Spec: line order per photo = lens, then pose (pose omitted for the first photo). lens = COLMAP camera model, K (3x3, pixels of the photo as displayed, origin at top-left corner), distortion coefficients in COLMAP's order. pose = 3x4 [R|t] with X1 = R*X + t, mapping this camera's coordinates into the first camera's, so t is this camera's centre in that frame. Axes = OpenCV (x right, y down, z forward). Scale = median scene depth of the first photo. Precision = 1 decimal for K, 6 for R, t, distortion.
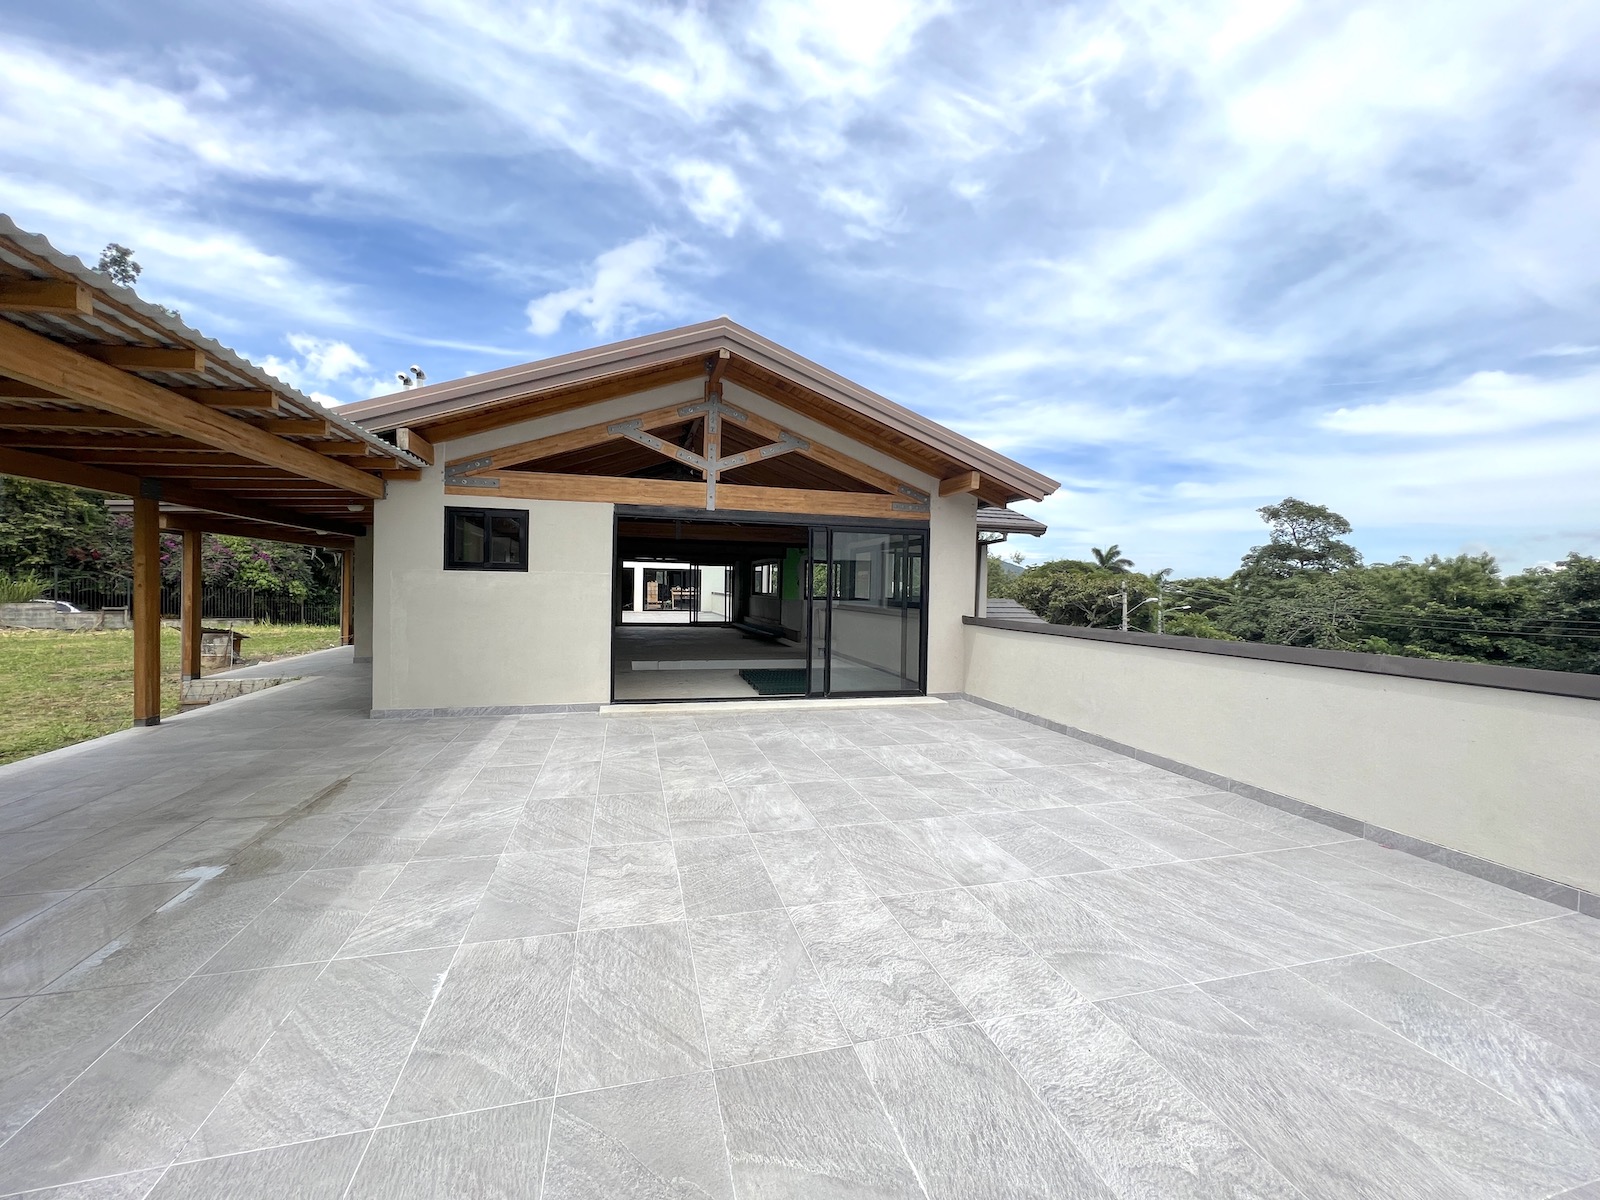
lens RADIAL K [[641.0, 0, 800.0], [0, 641.0, 600.0], [0, 0, 1]] dist [-0.000590, -0.000023]
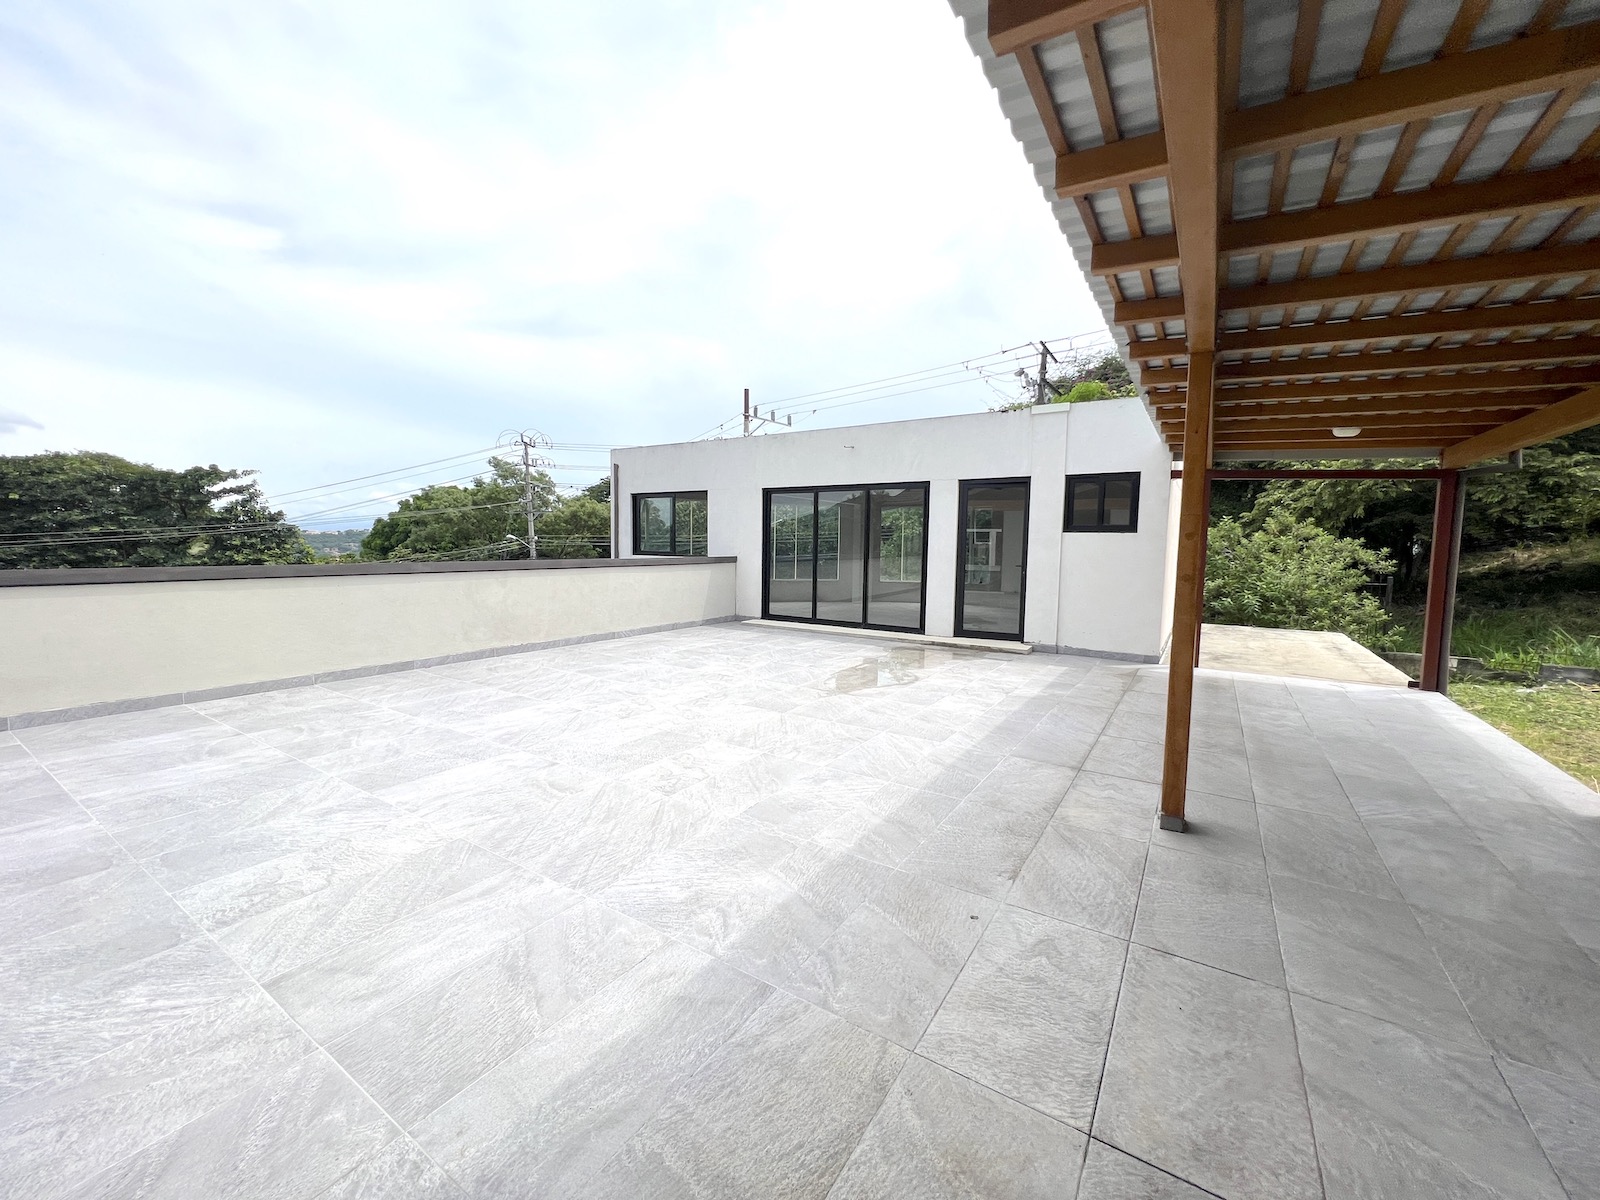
lens RADIAL K [[641.0, 0, 800.0], [0, 641.0, 600.0], [0, 0, 1]] dist [-0.000590, -0.000023]
pose [[-0.674000, -0.094288, 0.732690, -1.015603], [-0.012427, 0.993128, 0.116372, -0.026713], [-0.738627, 0.069330, -0.670539, 1.308739]]
